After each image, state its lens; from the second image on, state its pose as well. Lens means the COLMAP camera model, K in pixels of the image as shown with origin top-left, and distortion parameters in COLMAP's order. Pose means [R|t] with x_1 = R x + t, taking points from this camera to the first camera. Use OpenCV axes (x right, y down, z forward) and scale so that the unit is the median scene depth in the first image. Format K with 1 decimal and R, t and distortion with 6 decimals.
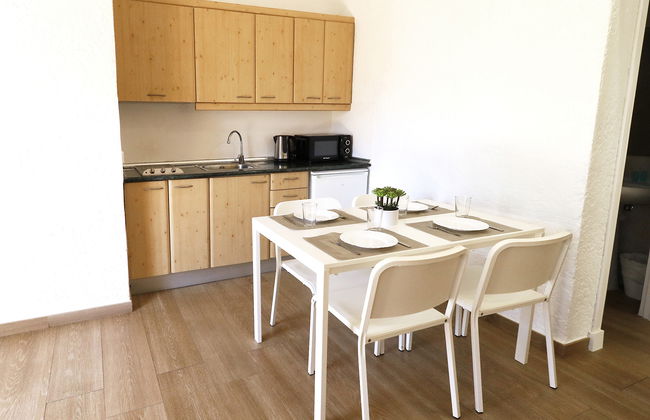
lens RADIAL K [[431.5, 0, 324.9], [0, 431.5, 188.4], [0, 0, 1]] dist [0.000373, 0.000294]
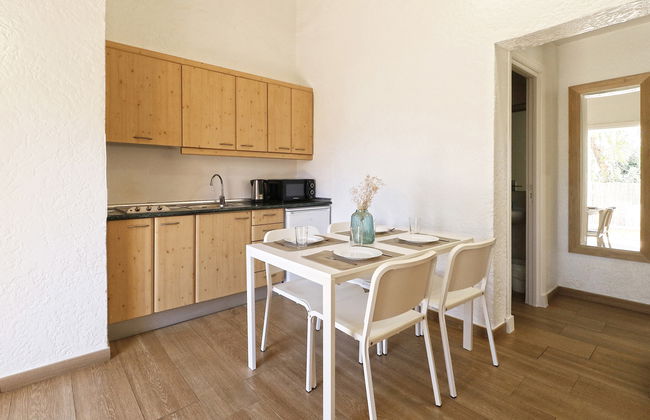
lens RADIAL K [[318.7, 0, 323.9], [0, 318.7, 204.0], [0, 0, 1]] dist [0.000378, -0.000330]
pose [[0.958819, -0.028714, 0.282564, -0.189656], [0.075485, 0.984859, -0.156060, 0.097833], [-0.273804, 0.170963, 0.946469, 0.165908]]
